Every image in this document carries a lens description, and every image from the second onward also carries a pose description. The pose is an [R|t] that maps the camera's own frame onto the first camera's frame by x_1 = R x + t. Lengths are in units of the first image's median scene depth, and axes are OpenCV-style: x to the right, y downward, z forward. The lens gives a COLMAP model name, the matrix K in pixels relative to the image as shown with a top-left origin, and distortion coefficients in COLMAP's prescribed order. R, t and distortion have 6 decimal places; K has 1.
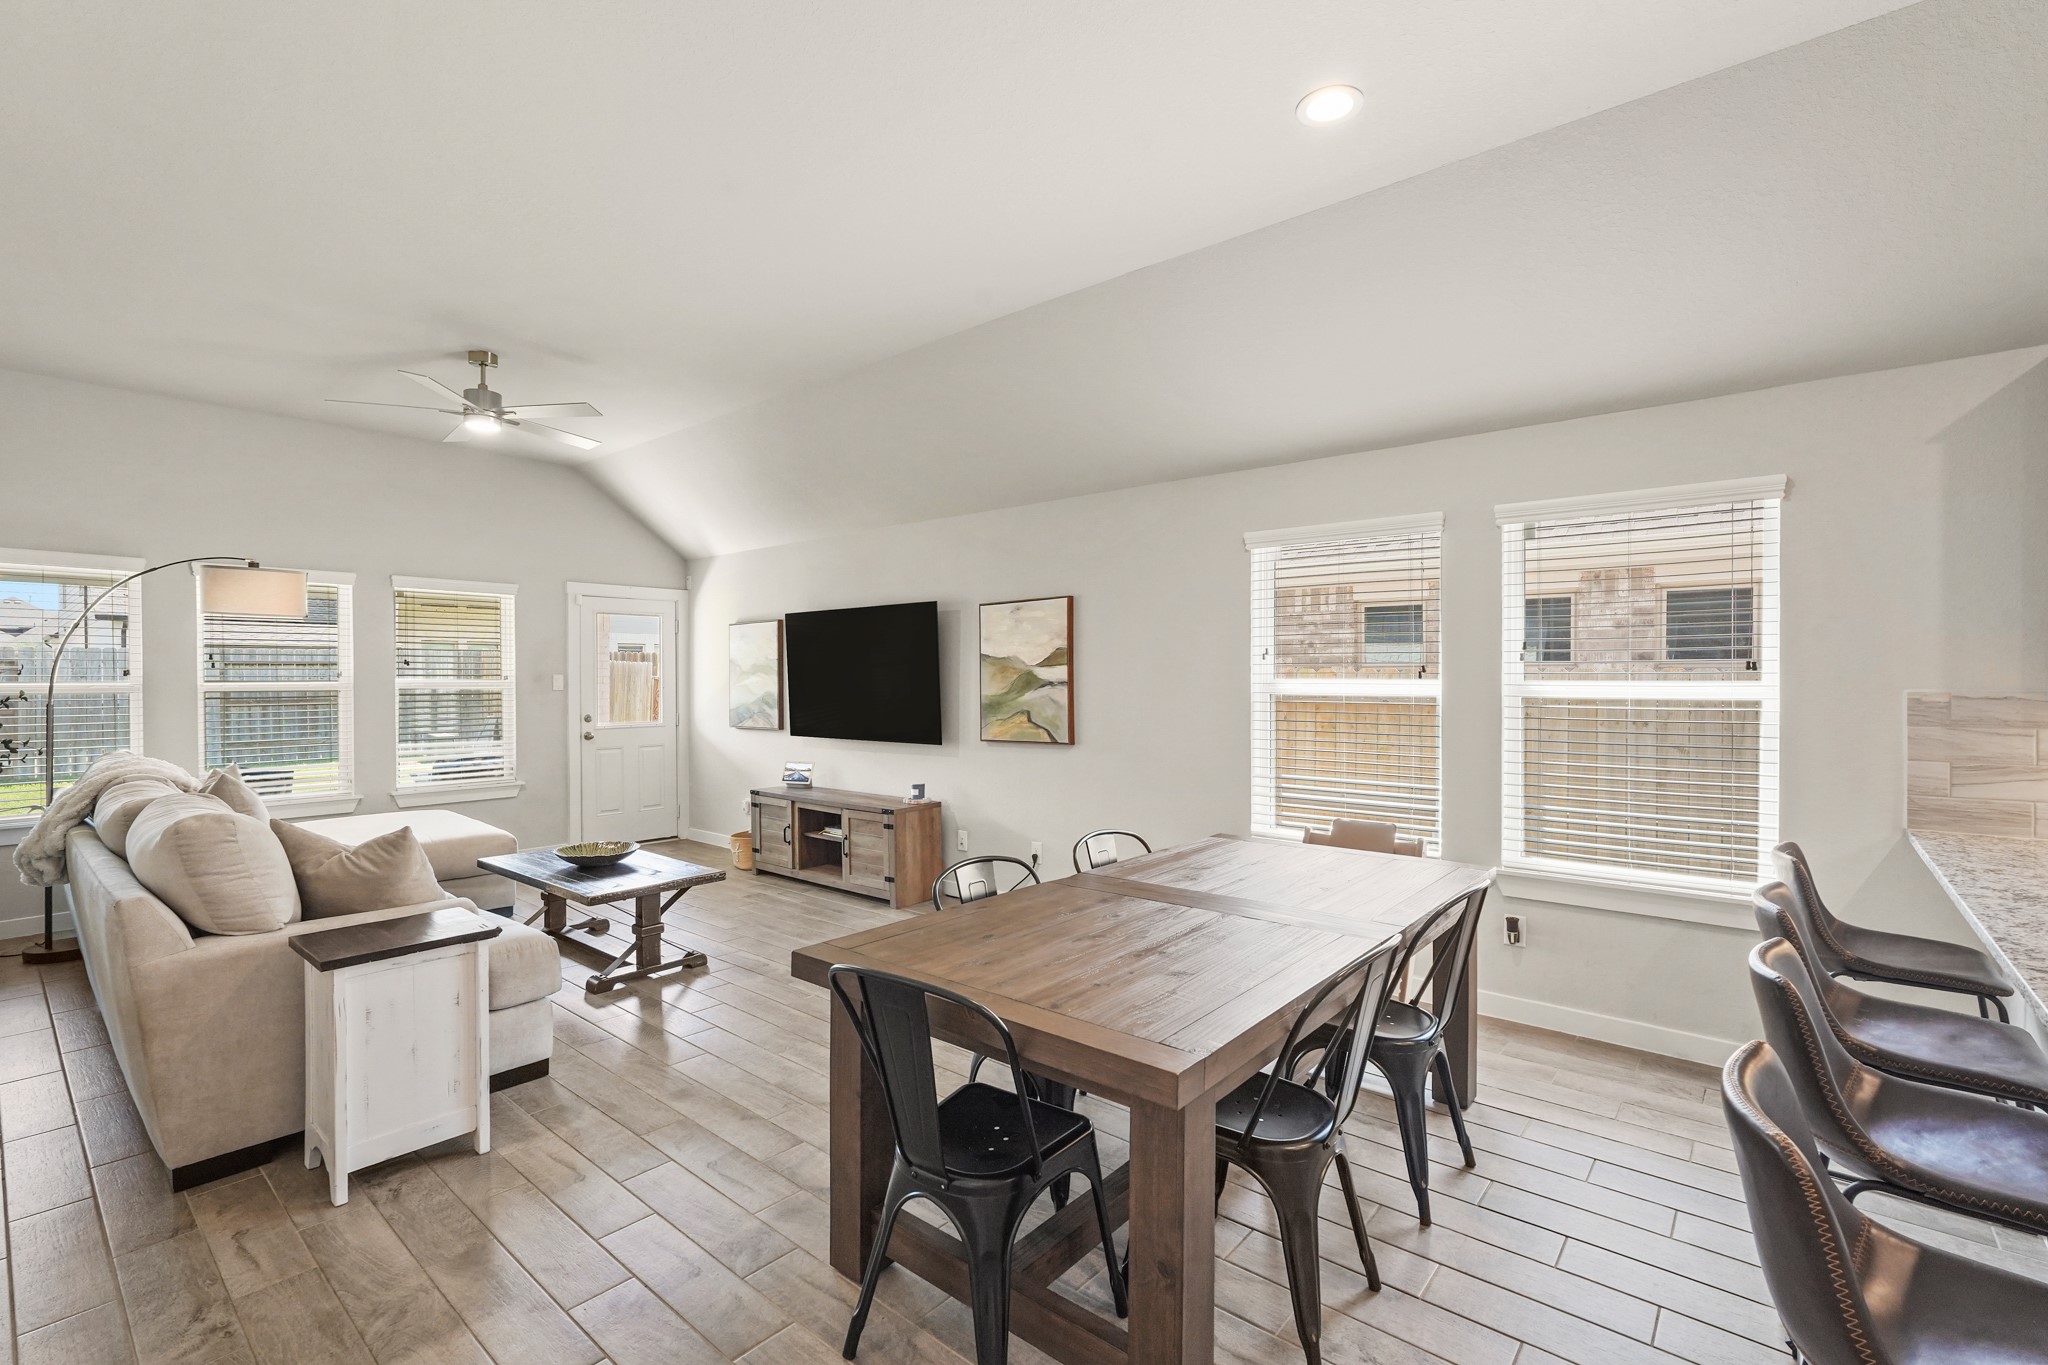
lens RADIAL K [[912.6, 0, 1020.1], [0, 912.6, 683.7], [0, 0, 1]] dist [-0.018245, 0.008437]
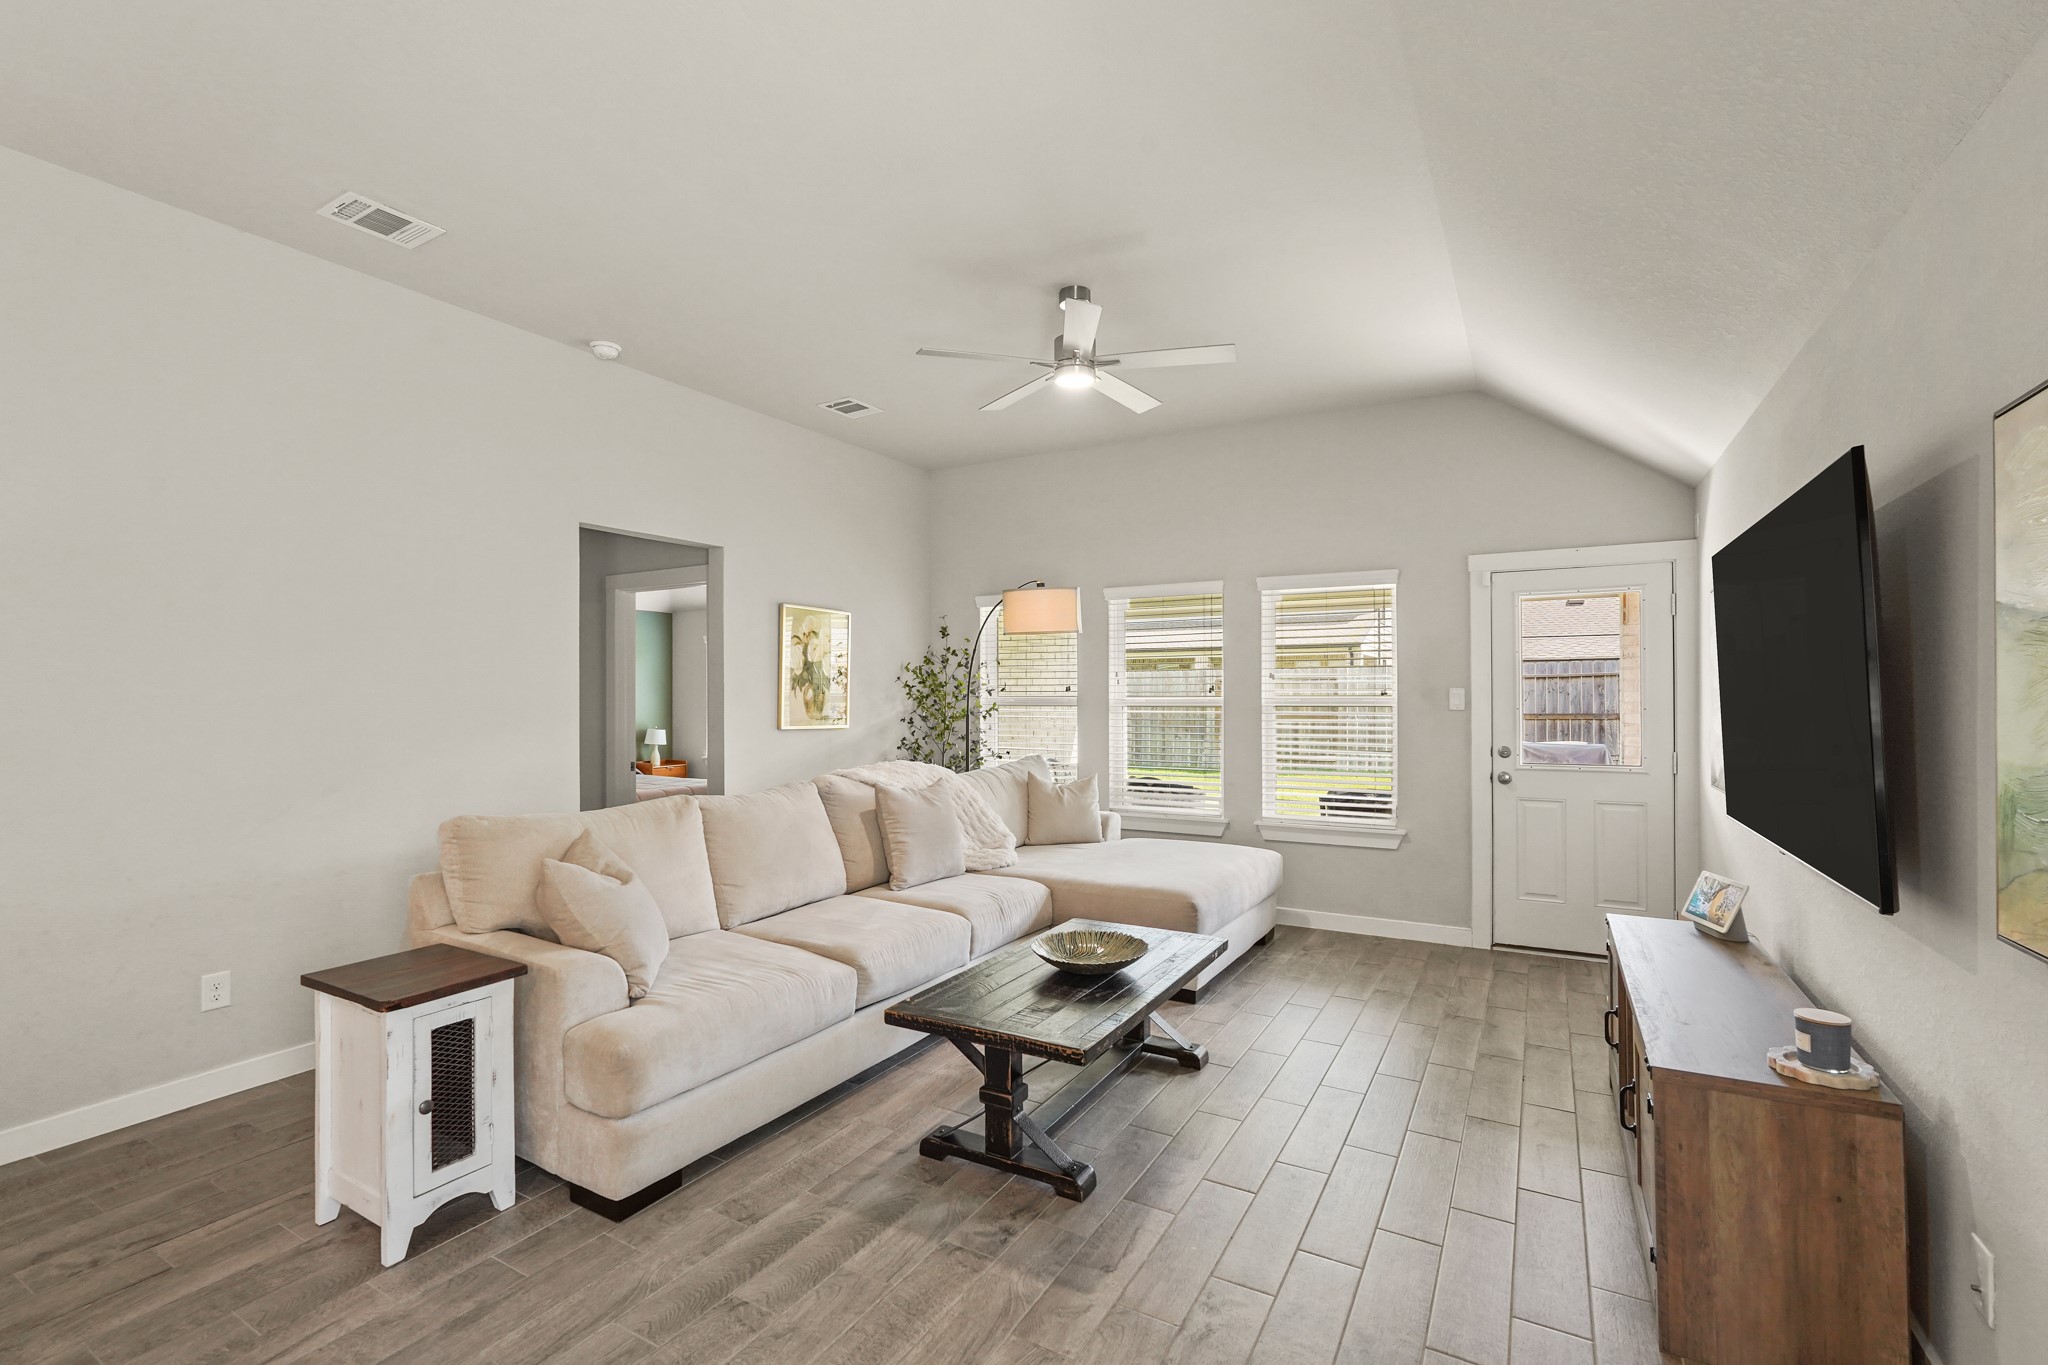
lens RADIAL K [[908.2, 0, 1023.8], [0, 908.2, 692.4], [0, 0, 1]] dist [-0.013217, 0.007165]
pose [[0.185482, 0.000276, -0.982648, 0.162225], [-0.004721, 0.999989, -0.000610, -0.005865], [0.982636, 0.004752, 0.185481, 0.696158]]
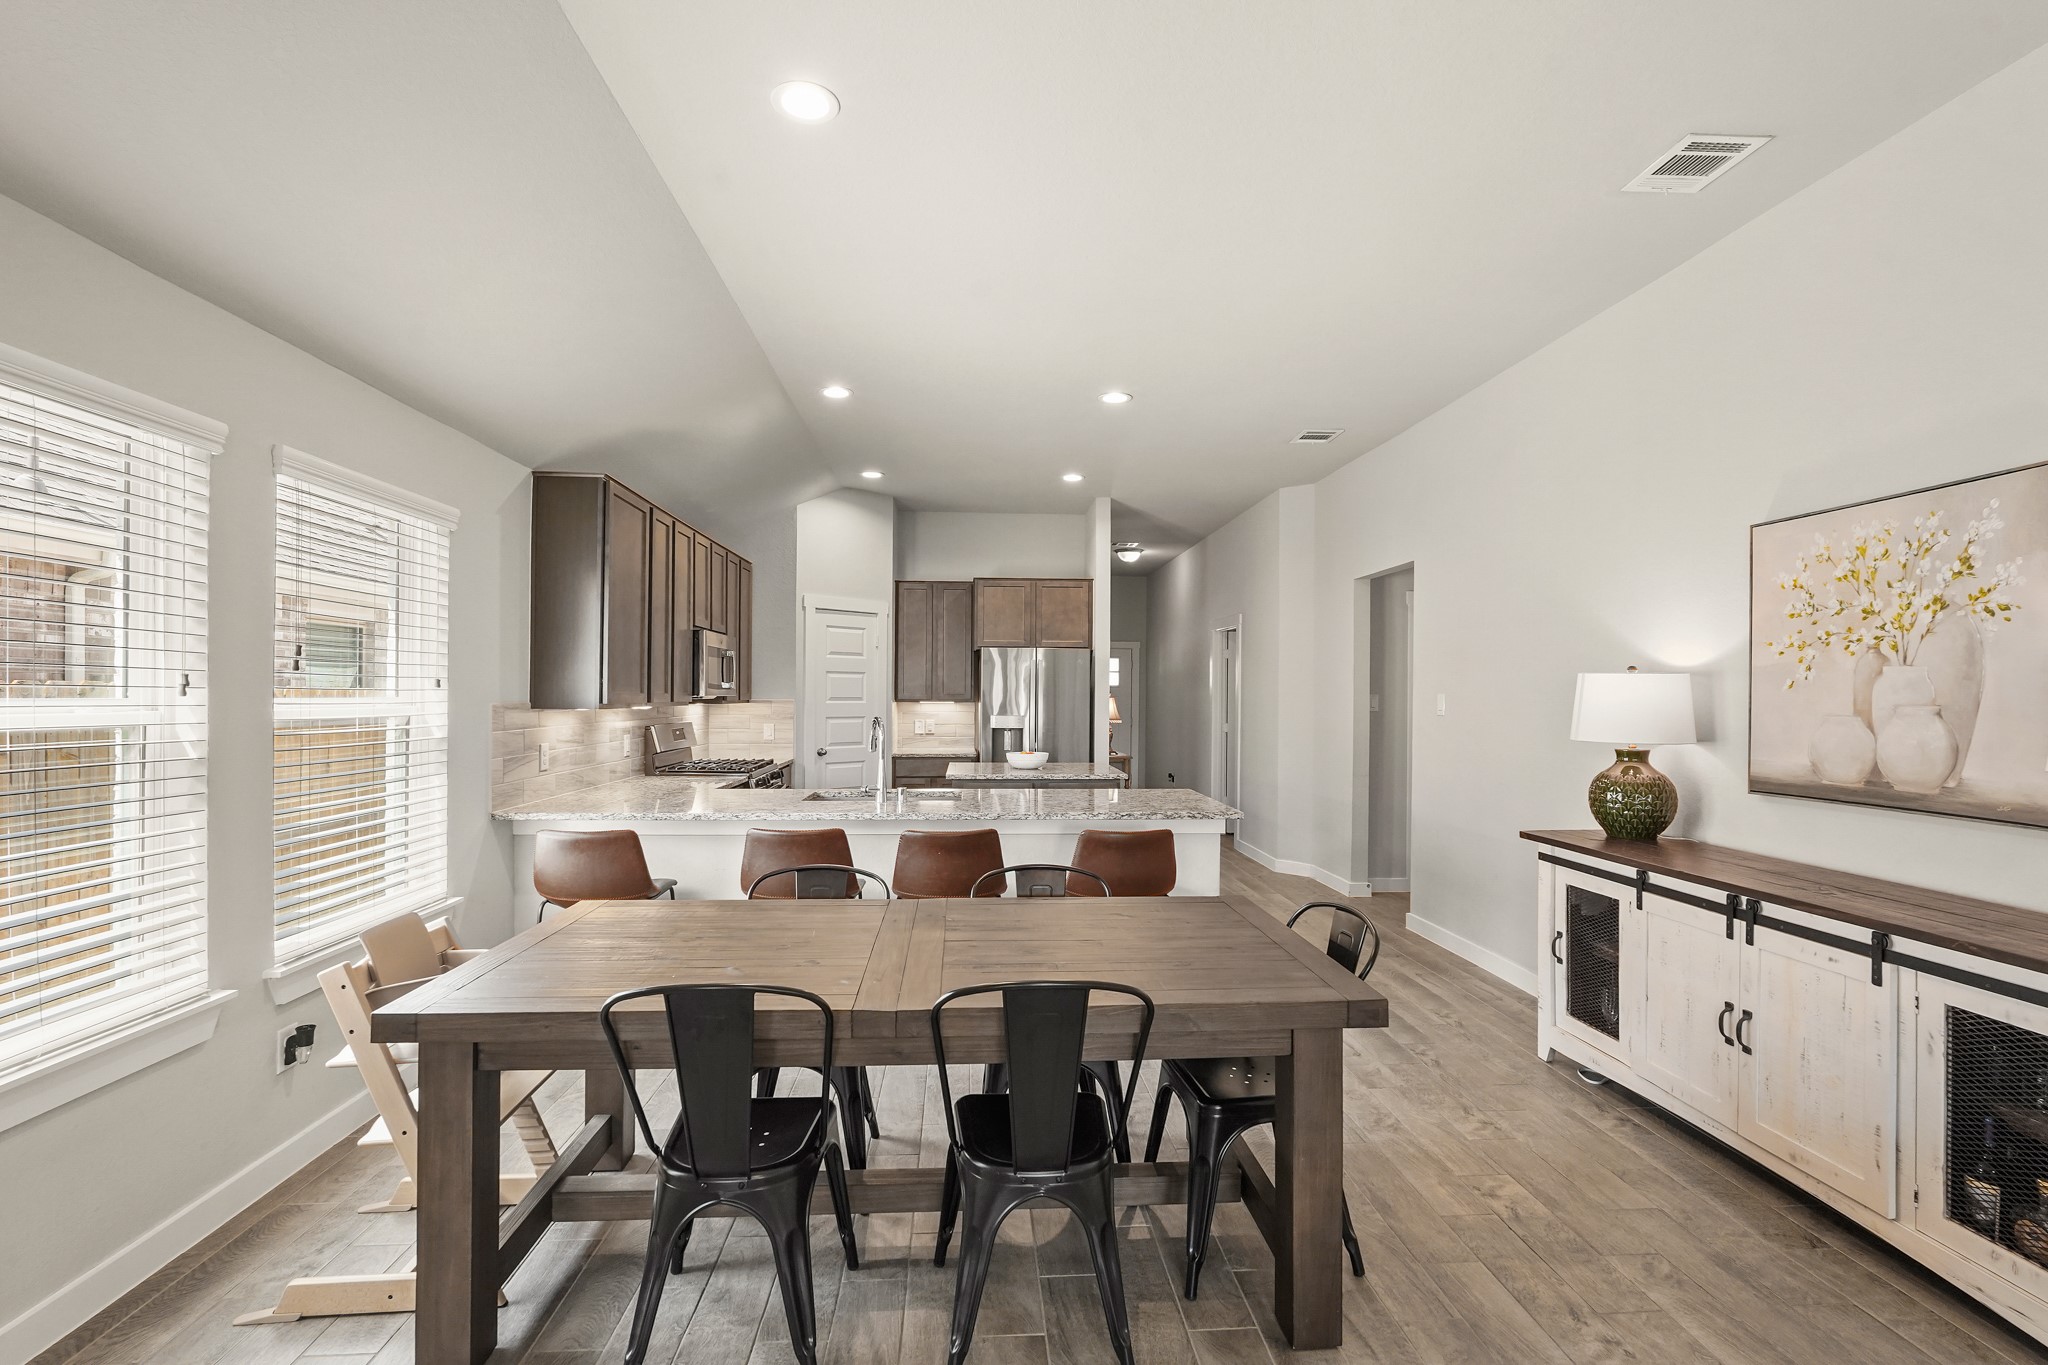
lens RADIAL K [[926.0, 0, 1018.2], [0, 926.0, 694.4], [0, 0, 1]] dist [-0.017760, 0.008005]
pose [[-0.692802, -0.003191, 0.721121, -0.257127], [0.000345, 0.999989, 0.004756, -0.006669], [-0.721128, 0.003544, -0.692793, 0.741991]]
